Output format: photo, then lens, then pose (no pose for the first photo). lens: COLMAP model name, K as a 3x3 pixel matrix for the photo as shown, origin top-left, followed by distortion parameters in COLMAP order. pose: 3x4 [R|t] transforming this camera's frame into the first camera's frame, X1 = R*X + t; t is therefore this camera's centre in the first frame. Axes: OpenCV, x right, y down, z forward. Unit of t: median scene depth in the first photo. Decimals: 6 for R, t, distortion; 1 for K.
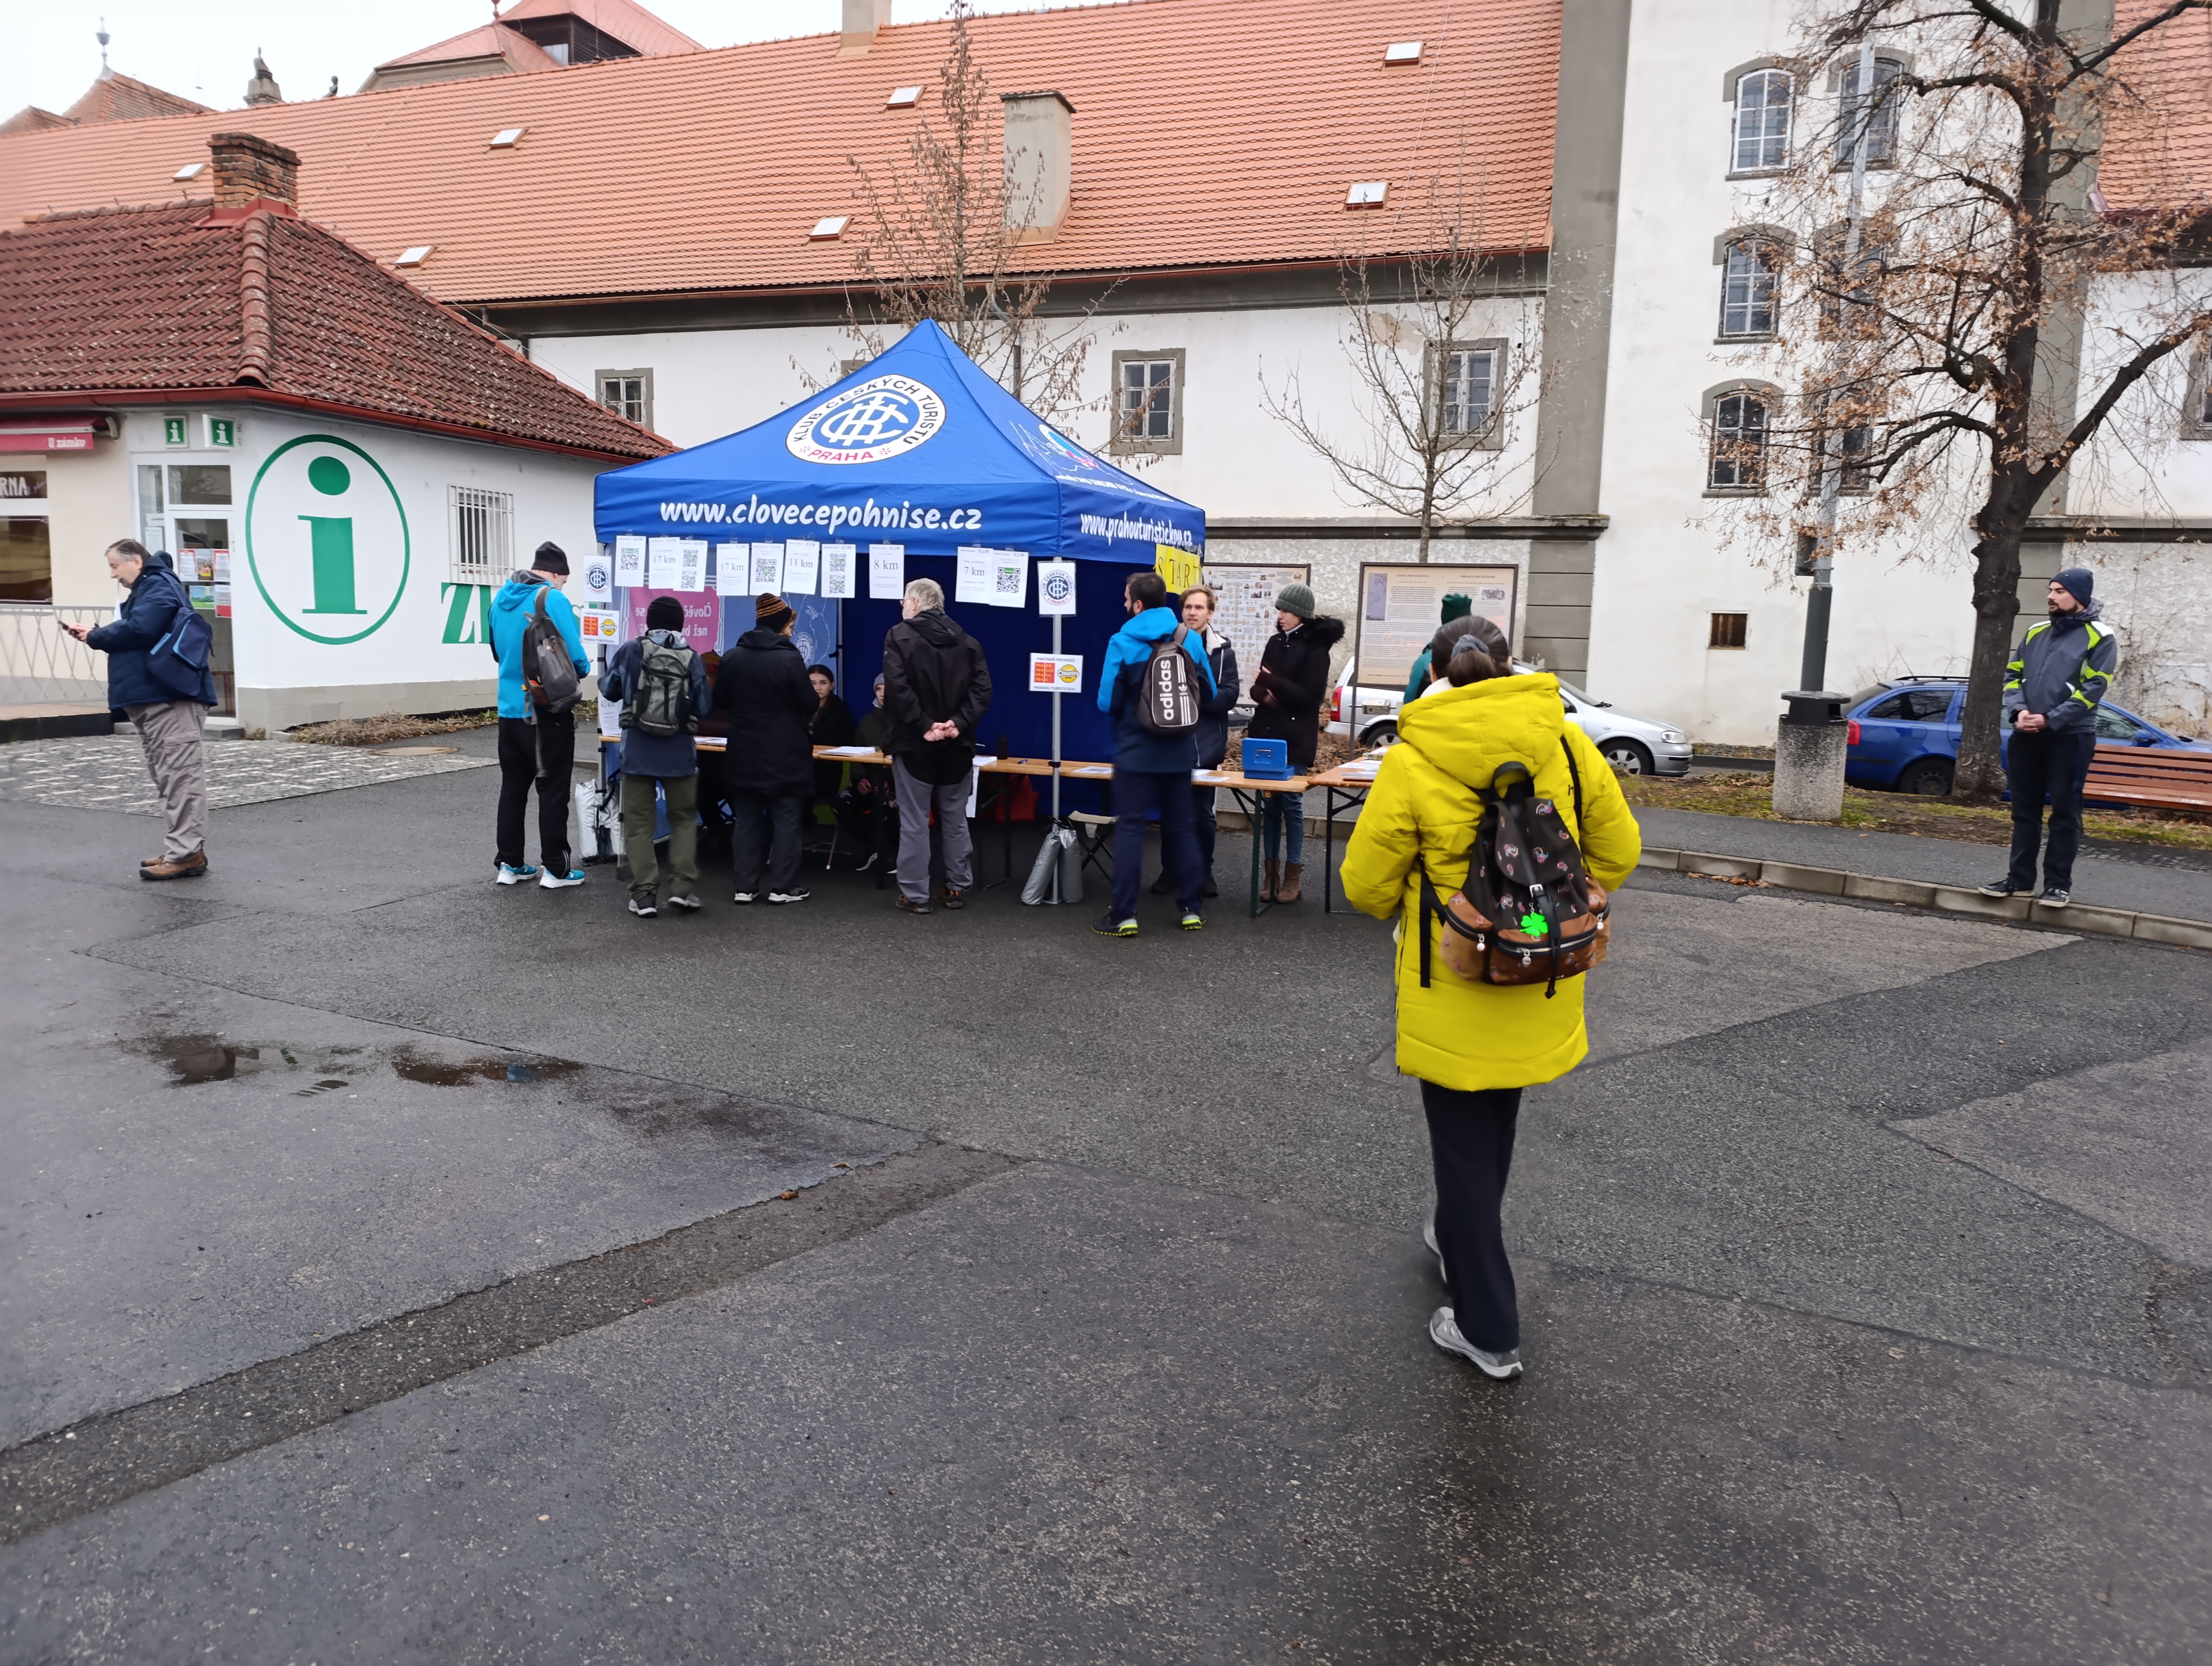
lens RADIAL K [[1496.0, 0, 1101.7], [0, 1496.0, 819.8], [0, 0, 1]] dist [0.023332, -0.017208]
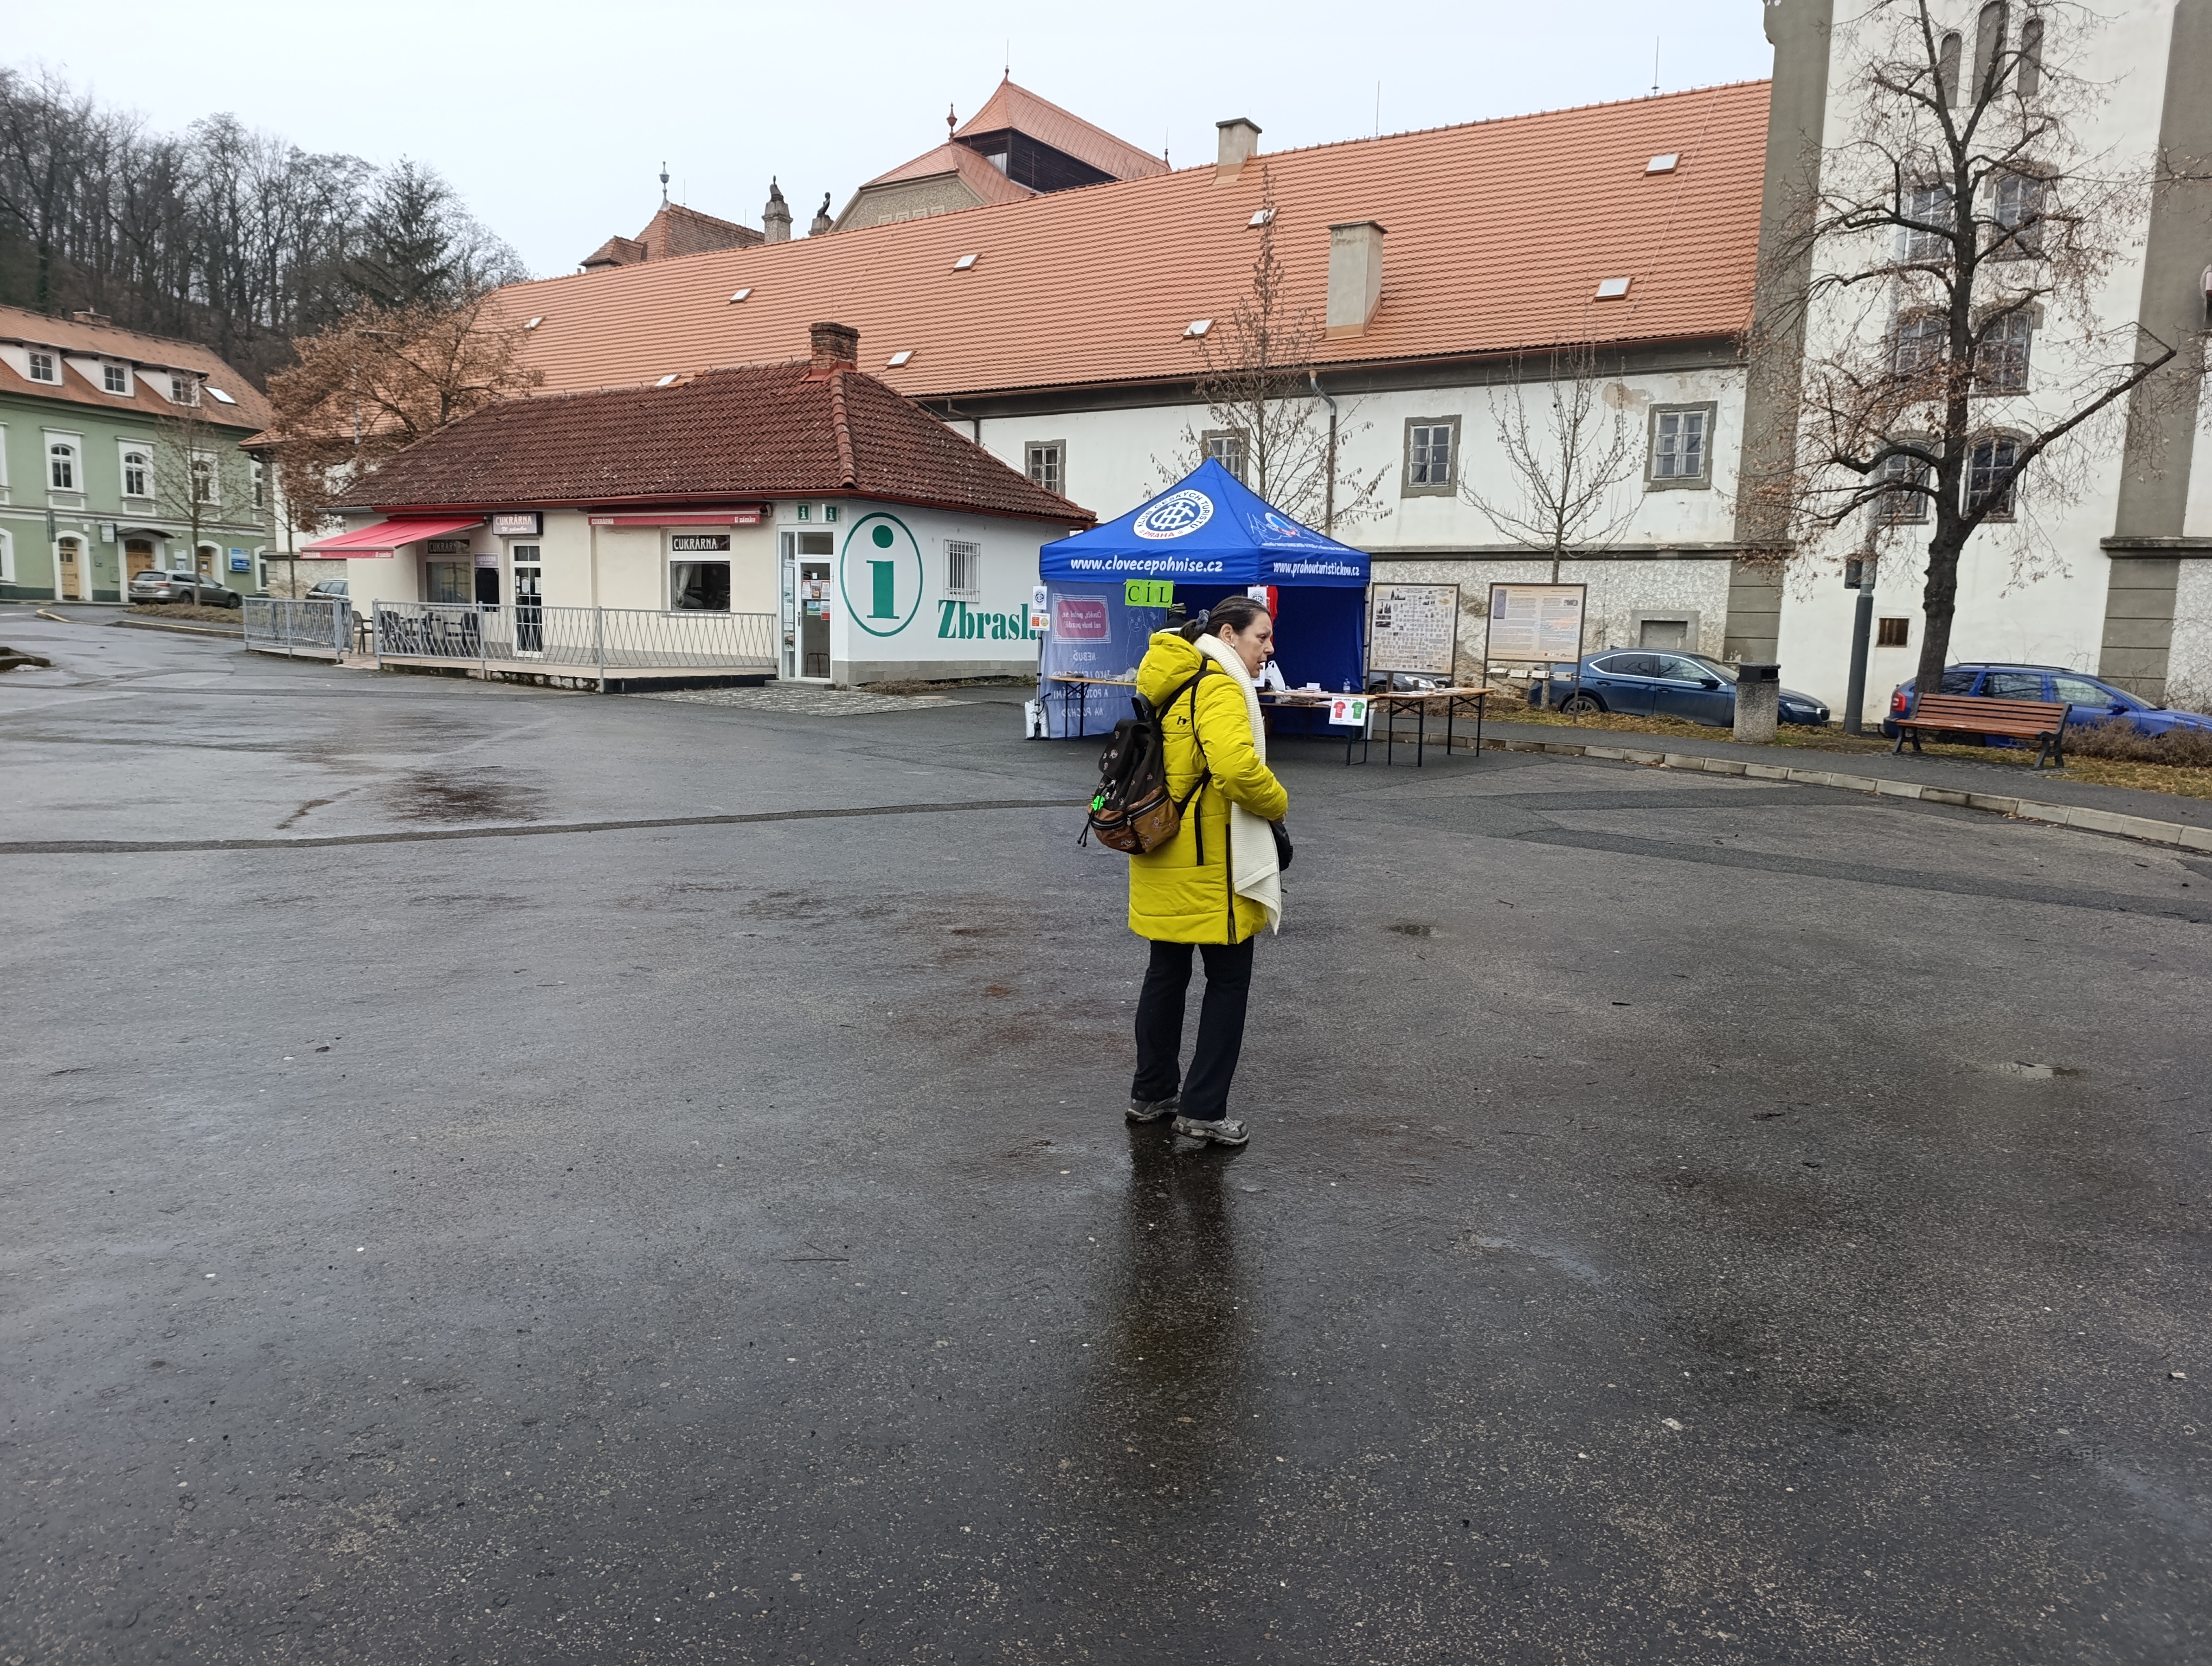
lens RADIAL K [[1496.0, 0, 1105.5], [0, 1496.0, 837.9], [0, 0, 1]] dist [0.023332, -0.017208]
pose [[0.968024, 0.034795, -0.248432, 0.146749], [-0.034154, 0.999393, 0.006888, 0.082595], [0.248521, 0.001817, 0.968625, -0.523046]]
